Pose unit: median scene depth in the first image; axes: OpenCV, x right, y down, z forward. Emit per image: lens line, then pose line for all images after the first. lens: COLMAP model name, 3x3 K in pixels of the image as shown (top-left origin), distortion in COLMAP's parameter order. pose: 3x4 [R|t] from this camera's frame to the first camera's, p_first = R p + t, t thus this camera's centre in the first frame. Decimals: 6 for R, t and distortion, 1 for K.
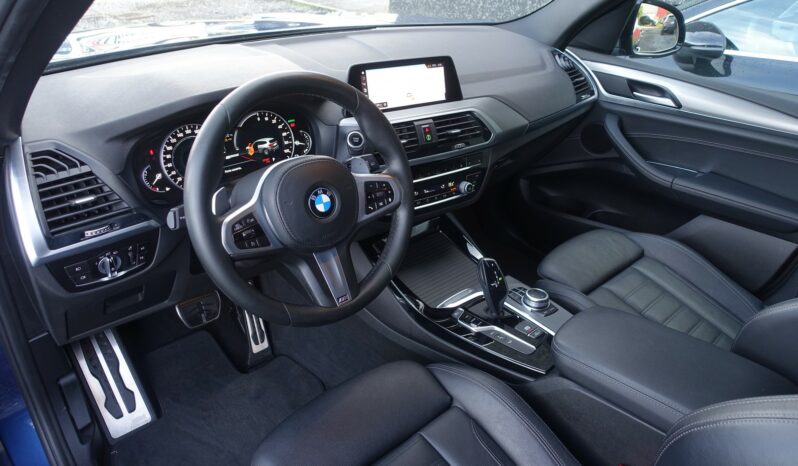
lens RADIAL K [[548.8, 0, 402.0], [0, 548.8, 231.3], [0, 0, 1]] dist [-0.001807, 0.001791]
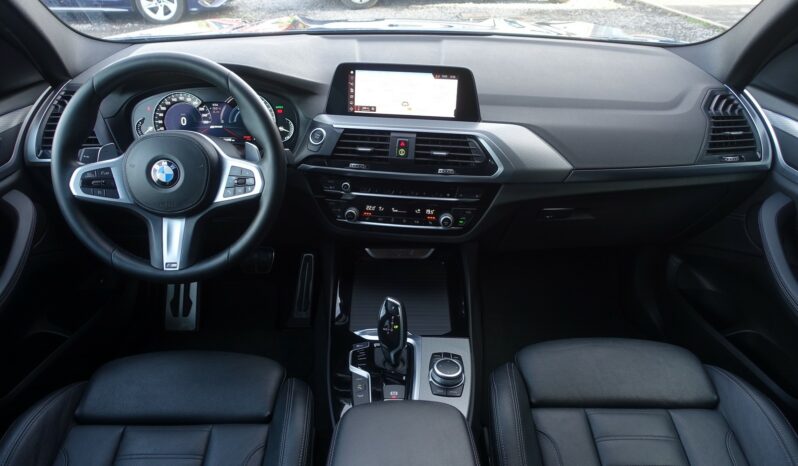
lens RADIAL K [[548.8, 0, 402.7], [0, 548.8, 229.3], [0, 0, 1]] dist [-0.001807, 0.001791]
pose [[0.746861, 0.290646, -0.598100, 0.667952], [-0.303193, 0.949332, 0.082722, -0.134590], [0.591838, 0.119558, 0.797141, 0.315904]]
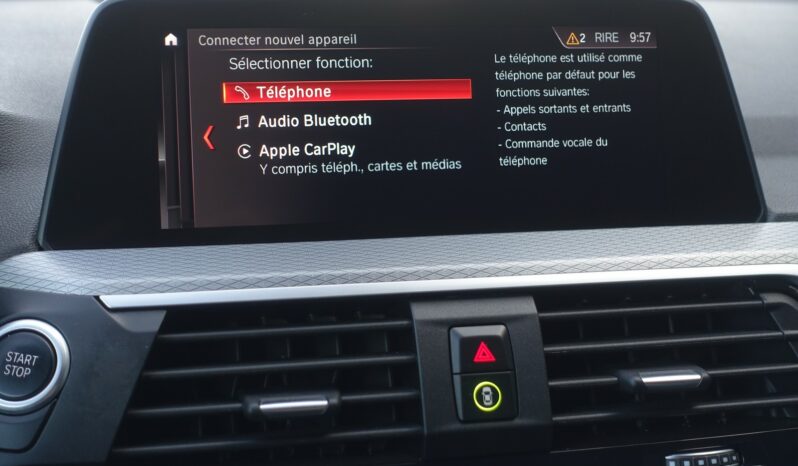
lens RADIAL K [[1140.5, 0, 402.0], [0, 1140.5, 232.7], [0, 0, 1]] dist [-0.035422, 0.000000]
pose [[0.915561, 0.058622, -0.397885, 0.177180], [-0.162996, 0.958515, -0.233842, -0.140071], [0.367670, 0.278950, 0.887133, 0.693047]]
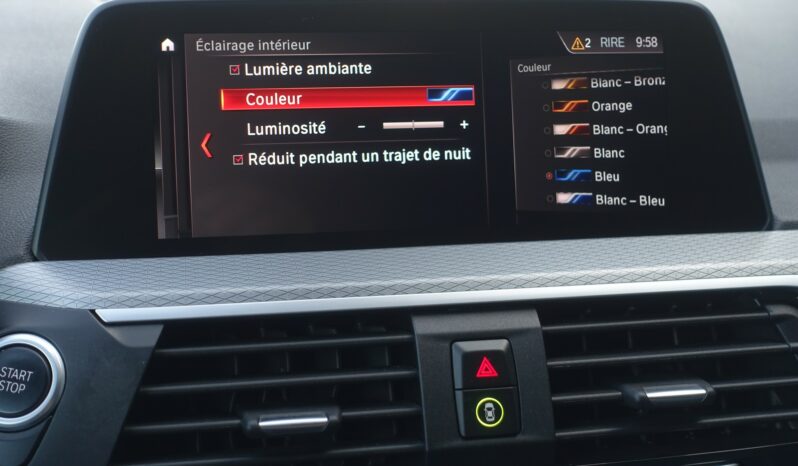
lens RADIAL K [[1140.5, 0, 402.5], [0, 1140.5, 233.2], [0, 0, 1]] dist [-0.035422, 0.000000]
pose [[0.916801, 0.070863, -0.393007, 0.171709], [-0.165792, 0.962851, -0.213146, -0.153763], [0.363303, 0.260570, 0.894491, 0.695437]]
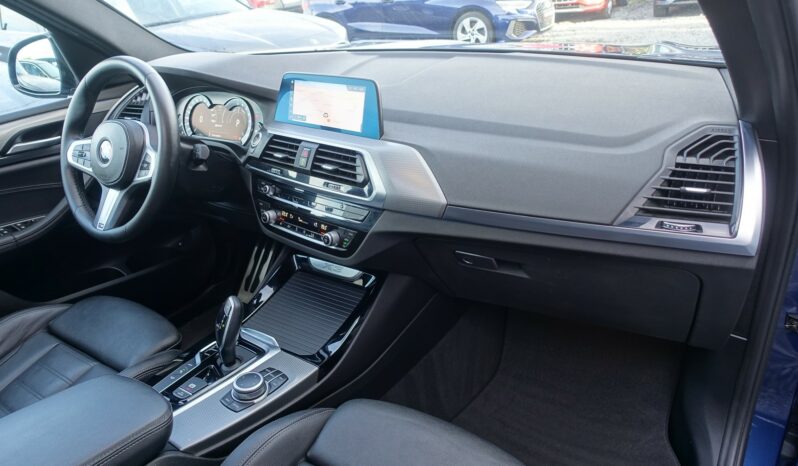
lens RADIAL K [[548.8, 0, 396.8], [0, 548.8, 228.0], [0, 0, 1]] dist [-0.001807, 0.001791]
pose [[0.237225, 0.348906, -0.906636, 0.995567], [-0.401050, 0.885208, 0.235724, -0.371223], [0.884807, 0.307687, 0.349922, 0.912737]]
